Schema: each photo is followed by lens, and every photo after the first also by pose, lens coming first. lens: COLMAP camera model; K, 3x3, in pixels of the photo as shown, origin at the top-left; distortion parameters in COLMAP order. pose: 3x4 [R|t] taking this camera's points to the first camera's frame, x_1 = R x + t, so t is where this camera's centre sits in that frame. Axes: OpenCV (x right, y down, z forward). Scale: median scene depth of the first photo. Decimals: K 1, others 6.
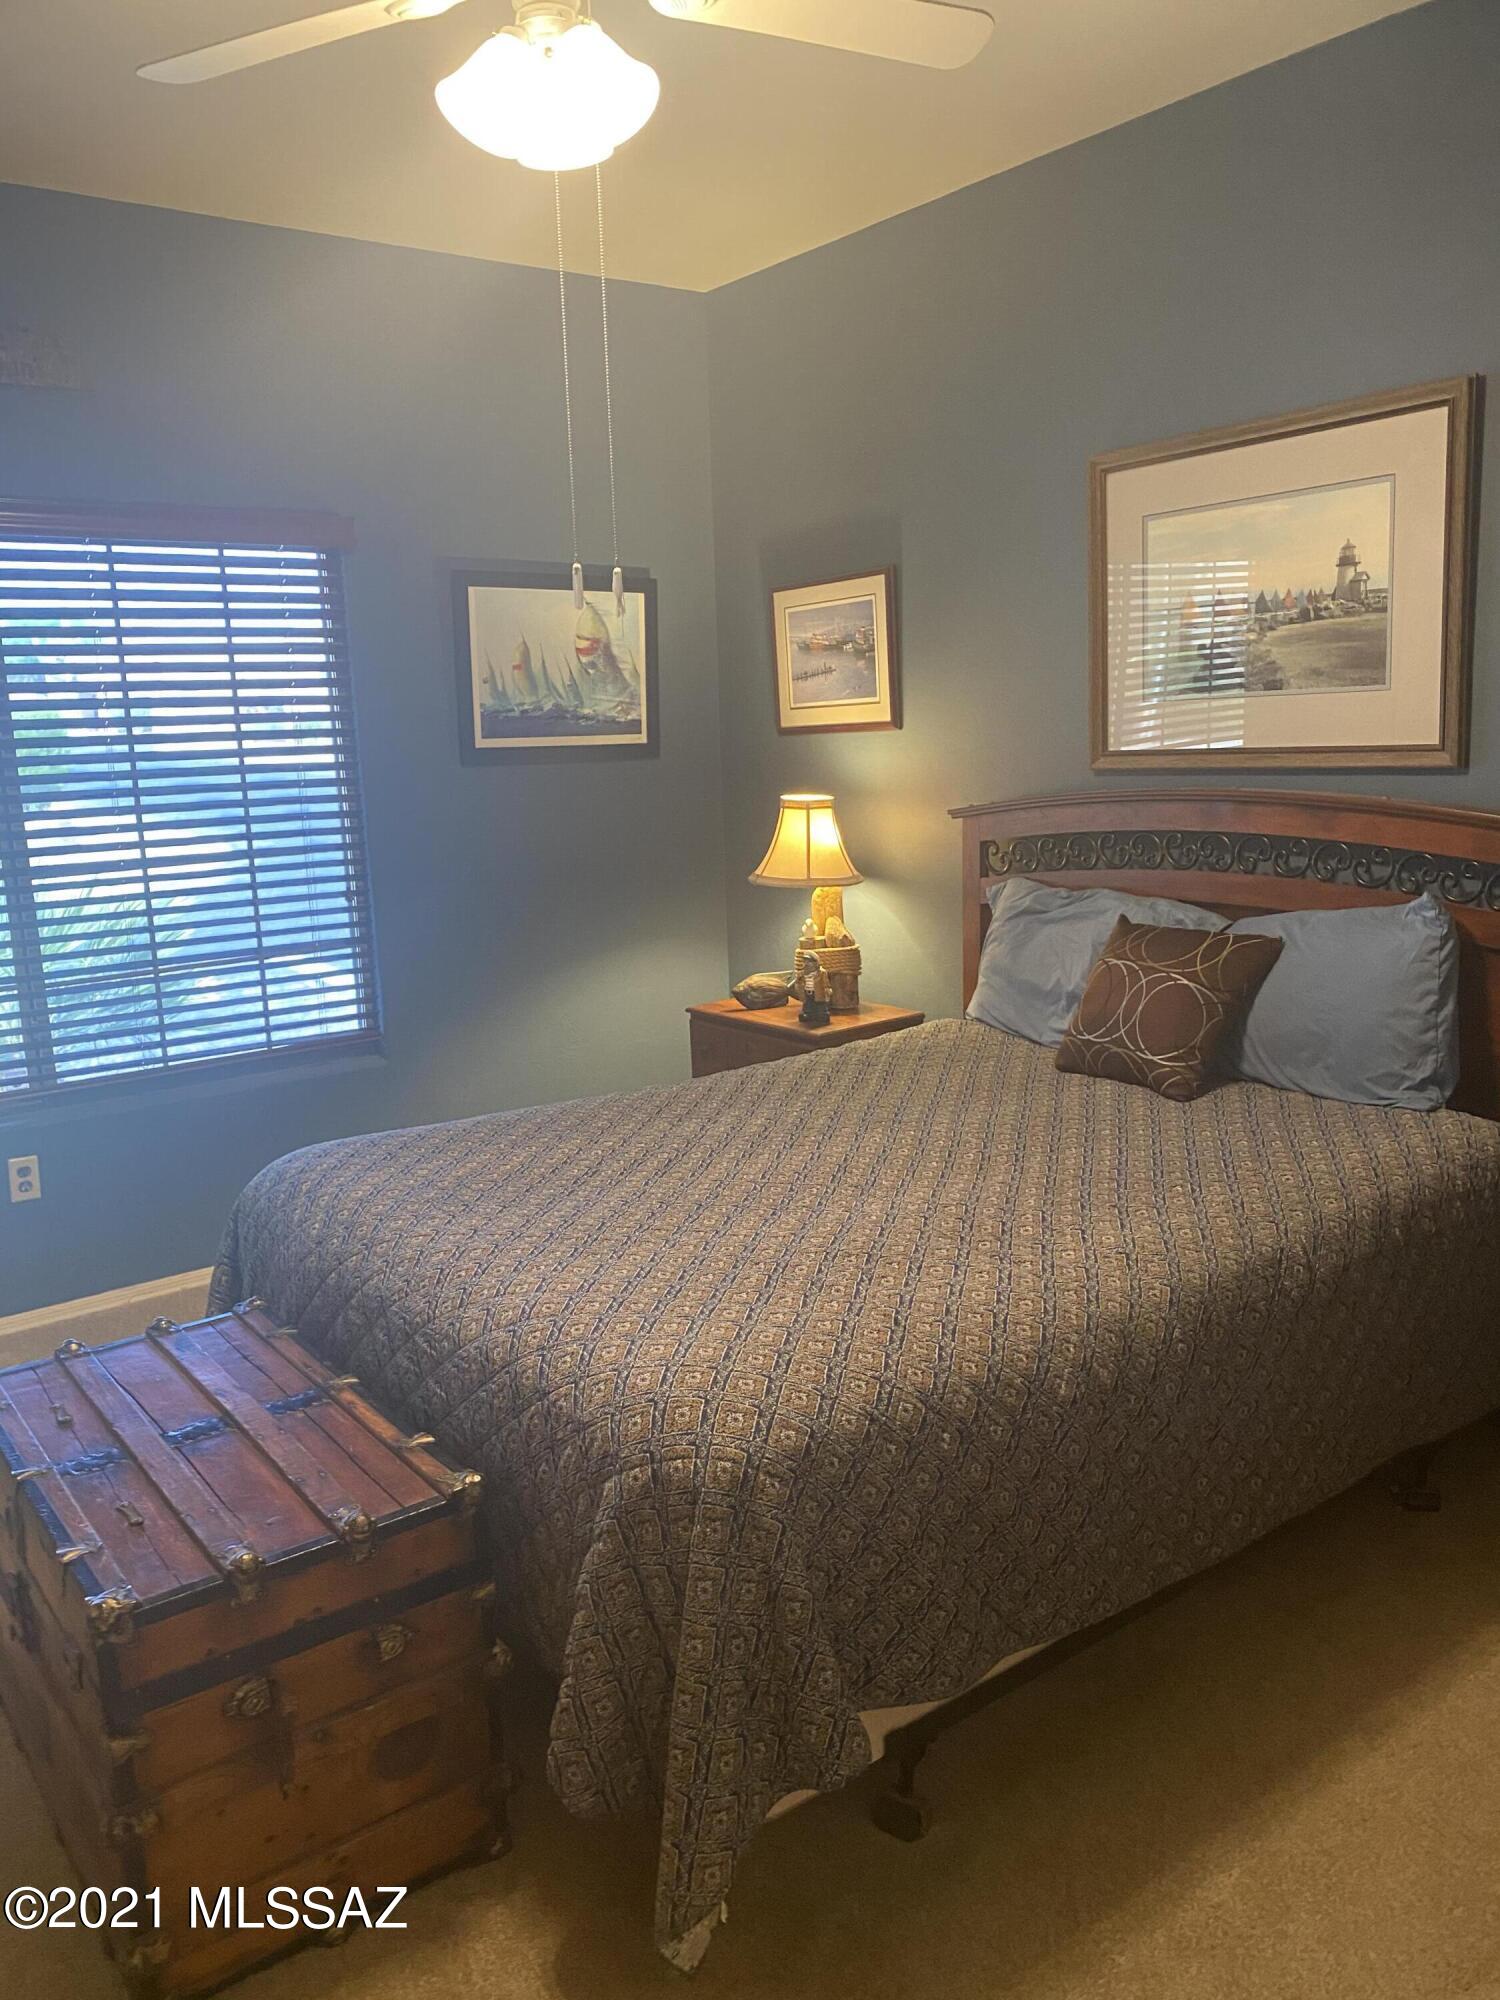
lens RADIAL K [[1529.0, 0, 744.7], [0, 1529.0, 997.7], [0, 0, 1]] dist [0.027521, -0.037840]
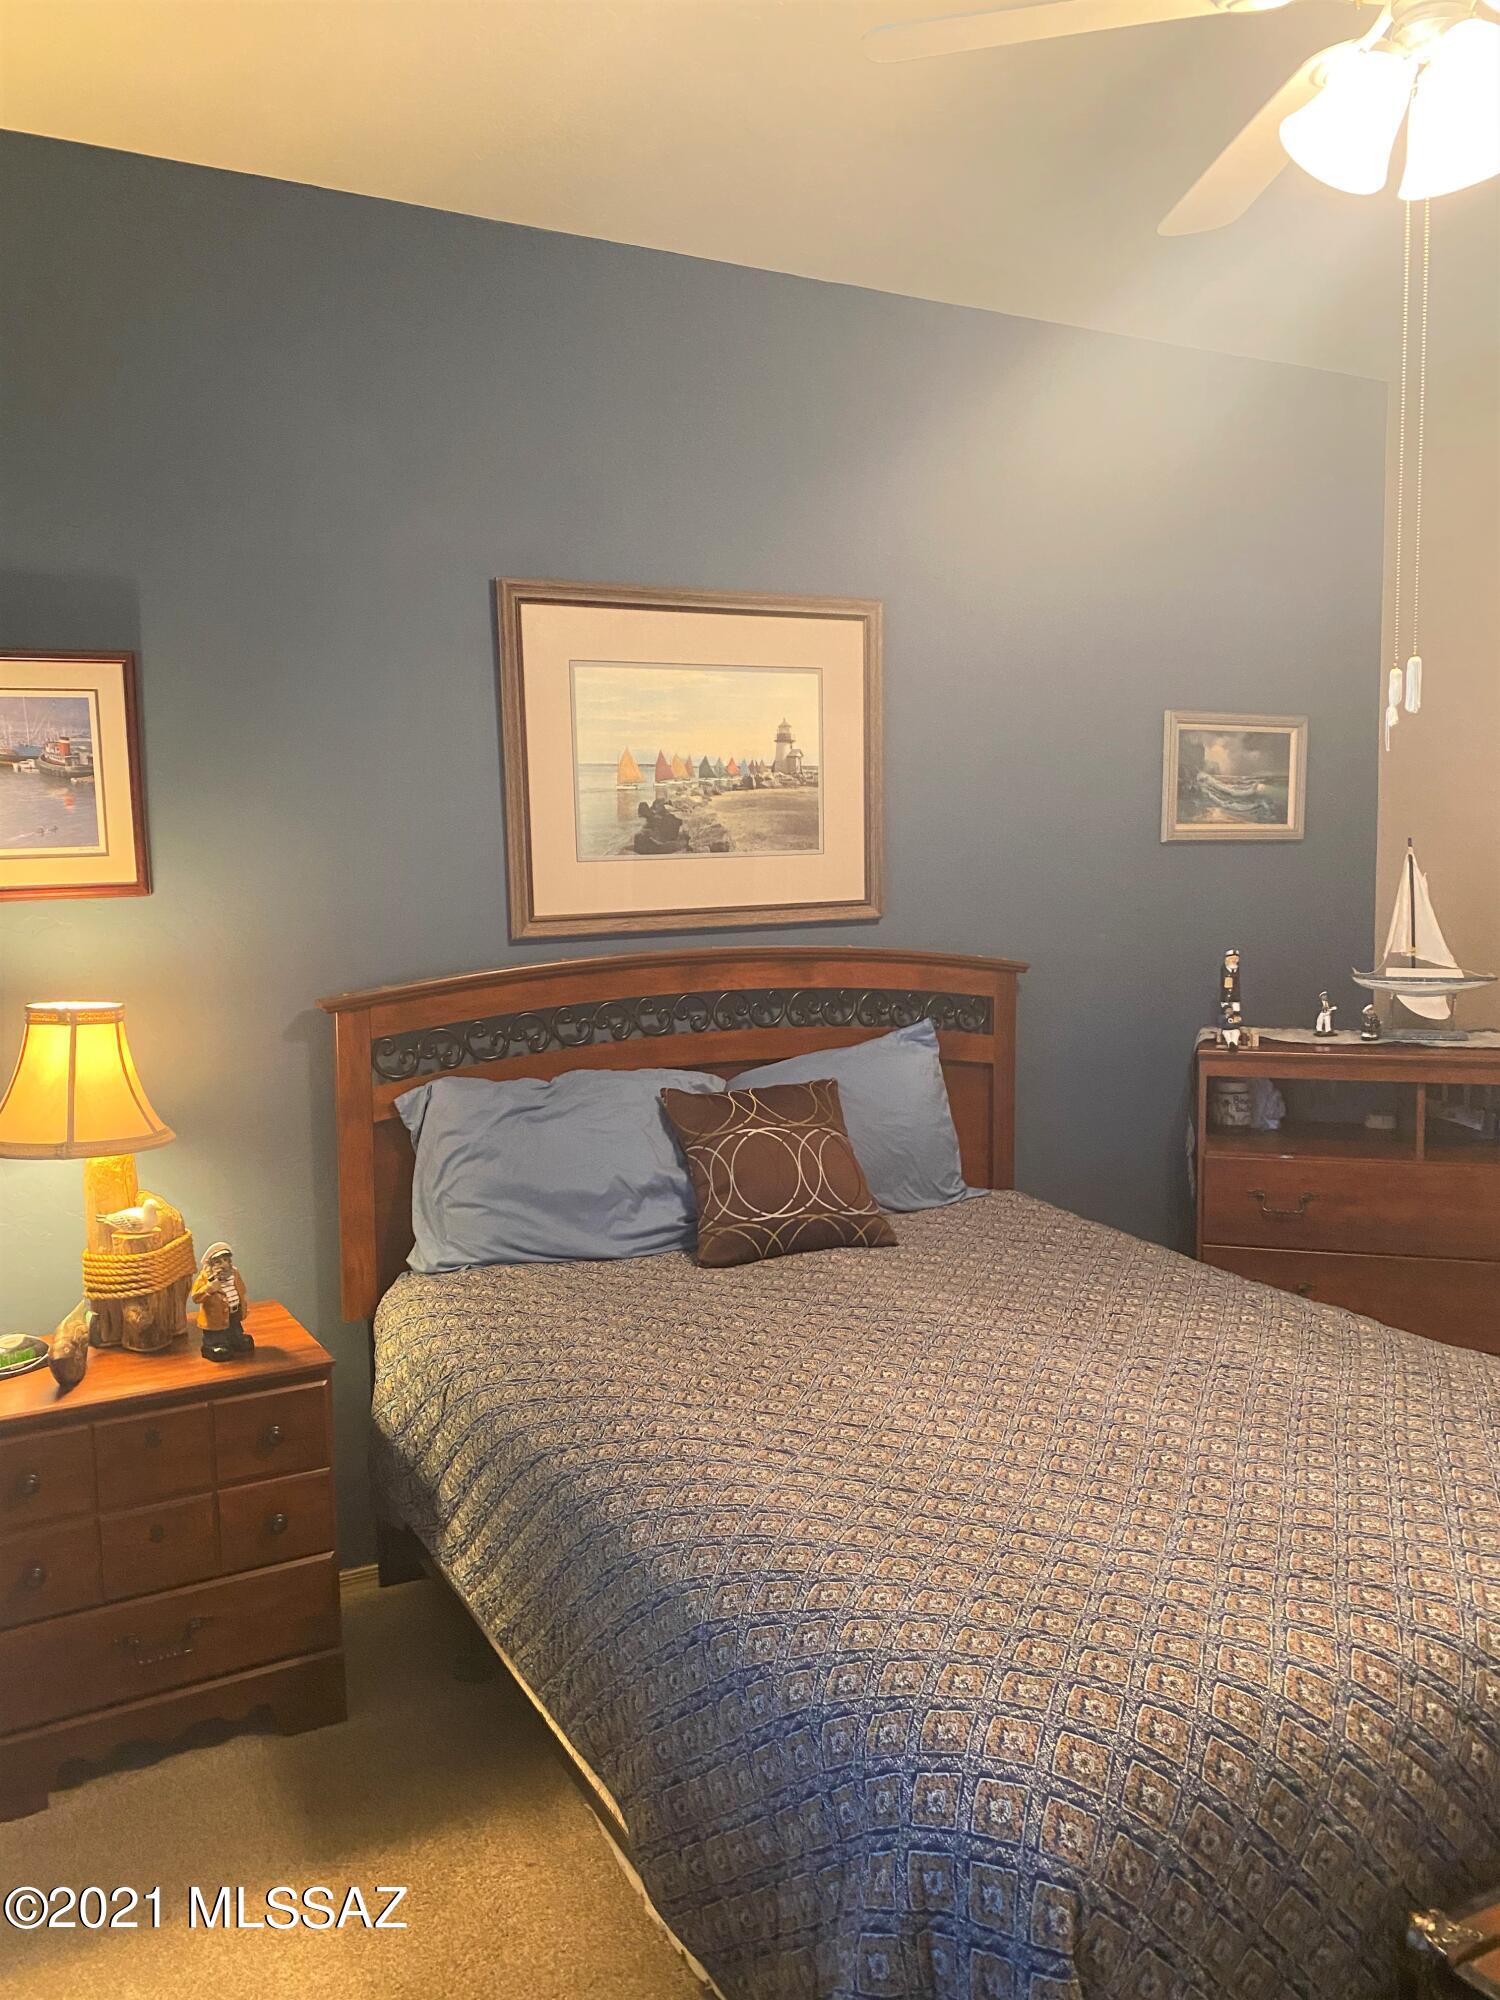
lens RADIAL K [[1529.0, 0, 747.2], [0, 1529.0, 1008.1], [0, 0, 1]] dist [0.027521, -0.037840]
pose [[0.152415, -0.065448, 0.986147, -0.679730], [0.189563, 0.981215, 0.035823, -0.132503], [-0.969967, 0.181477, 0.161958, 0.844736]]
